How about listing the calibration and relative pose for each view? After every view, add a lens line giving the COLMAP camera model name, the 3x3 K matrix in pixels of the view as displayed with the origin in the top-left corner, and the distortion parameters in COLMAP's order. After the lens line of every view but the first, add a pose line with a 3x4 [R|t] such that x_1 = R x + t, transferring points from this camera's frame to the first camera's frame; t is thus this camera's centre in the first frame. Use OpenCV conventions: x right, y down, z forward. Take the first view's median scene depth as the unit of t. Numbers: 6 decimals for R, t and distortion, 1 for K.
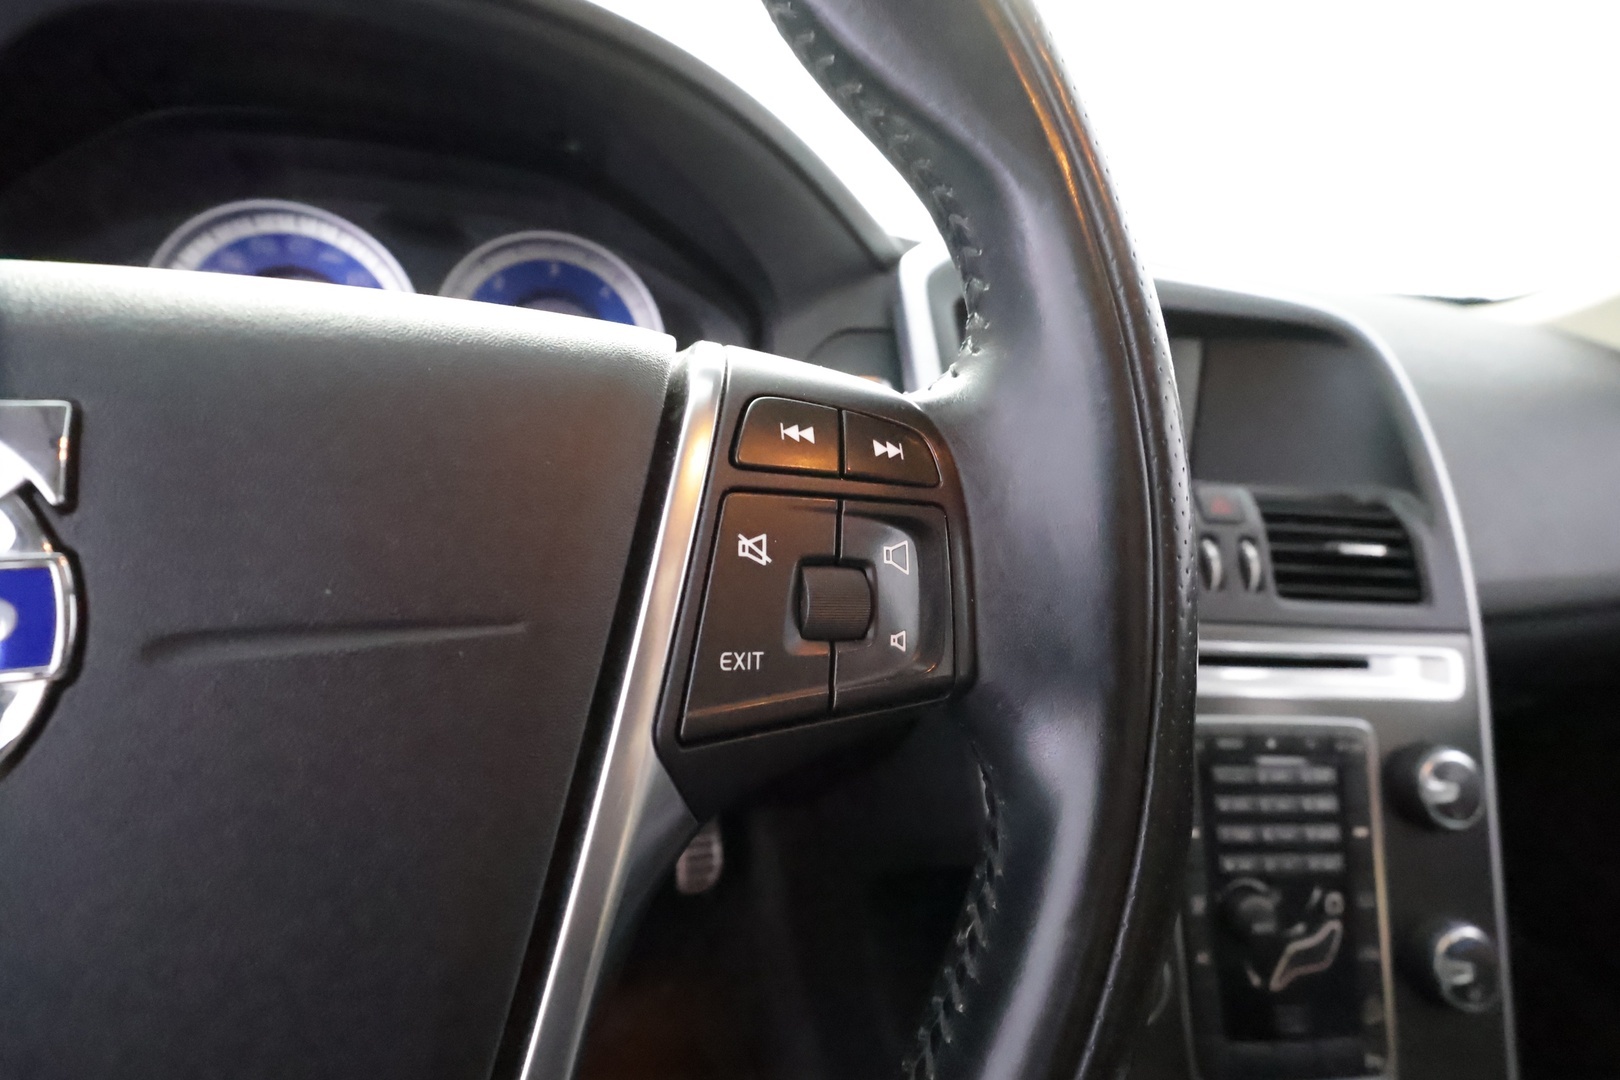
lens RADIAL K [[746.2, 0, 835.9], [0, 746.2, 541.4], [0, 0, 1]] dist [-0.001430, 0.000480]
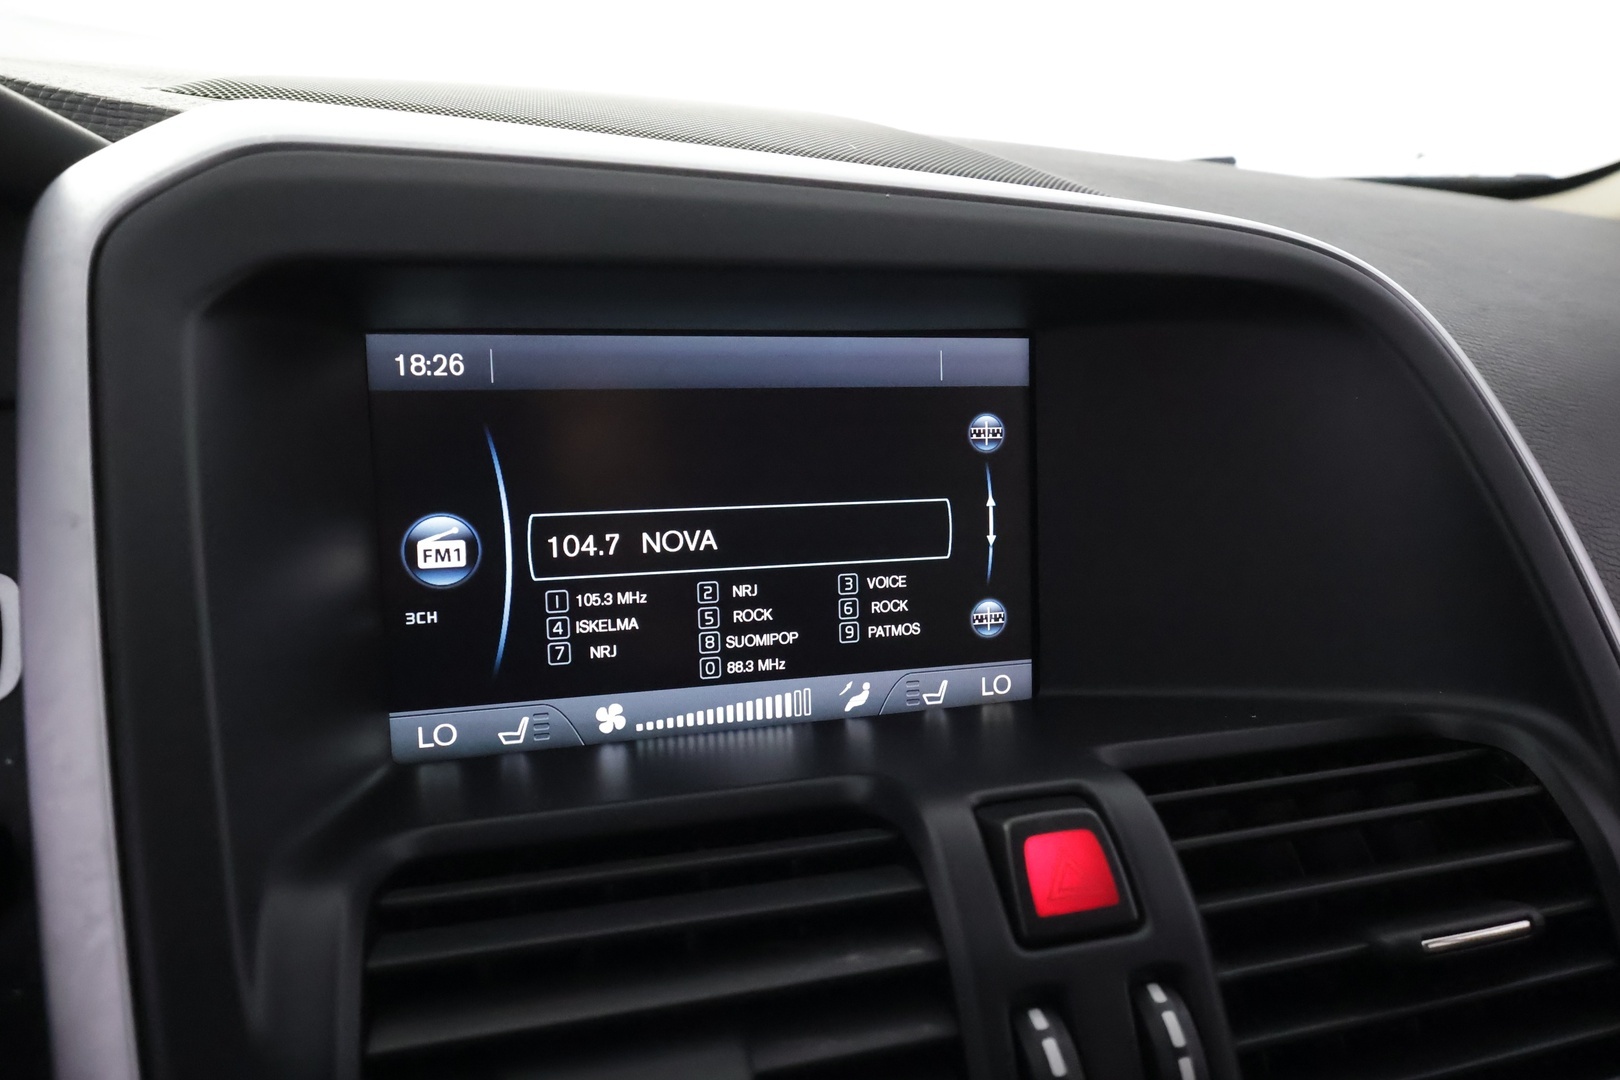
lens RADIAL K [[1182.6, 0, 801.4], [0, 1182.6, 539.0], [0, 0, 1]] dist [0.030932, -0.002539]
pose [[0.979948, -0.106930, 0.168130, 0.360000], [0.115811, 0.992300, -0.043904, -0.197697], [-0.162140, 0.062495, 0.984787, 0.547295]]
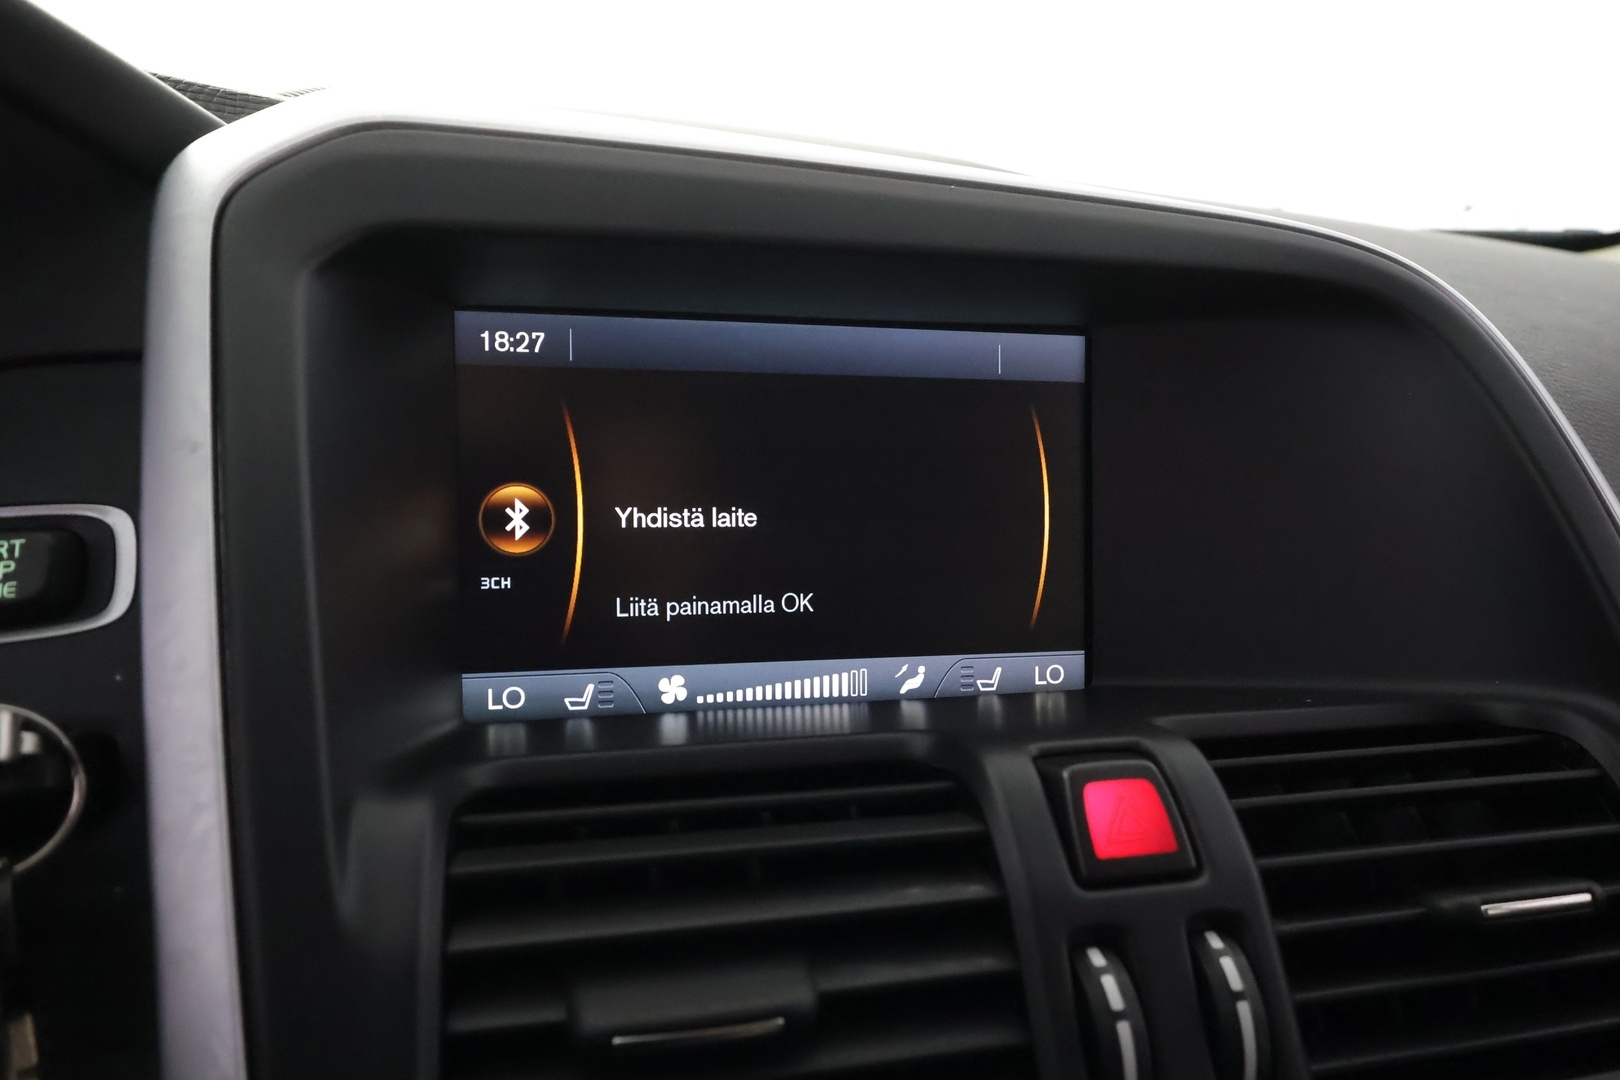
lens RADIAL K [[1182.6, 0, 801.4], [0, 1182.6, 539.0], [0, 0, 1]] dist [0.030932, -0.002539]
pose [[0.986873, -0.076033, 0.142479, 0.335857], [0.091357, 0.990342, -0.104290, -0.140382], [-0.133174, 0.115938, 0.984288, 0.532351]]
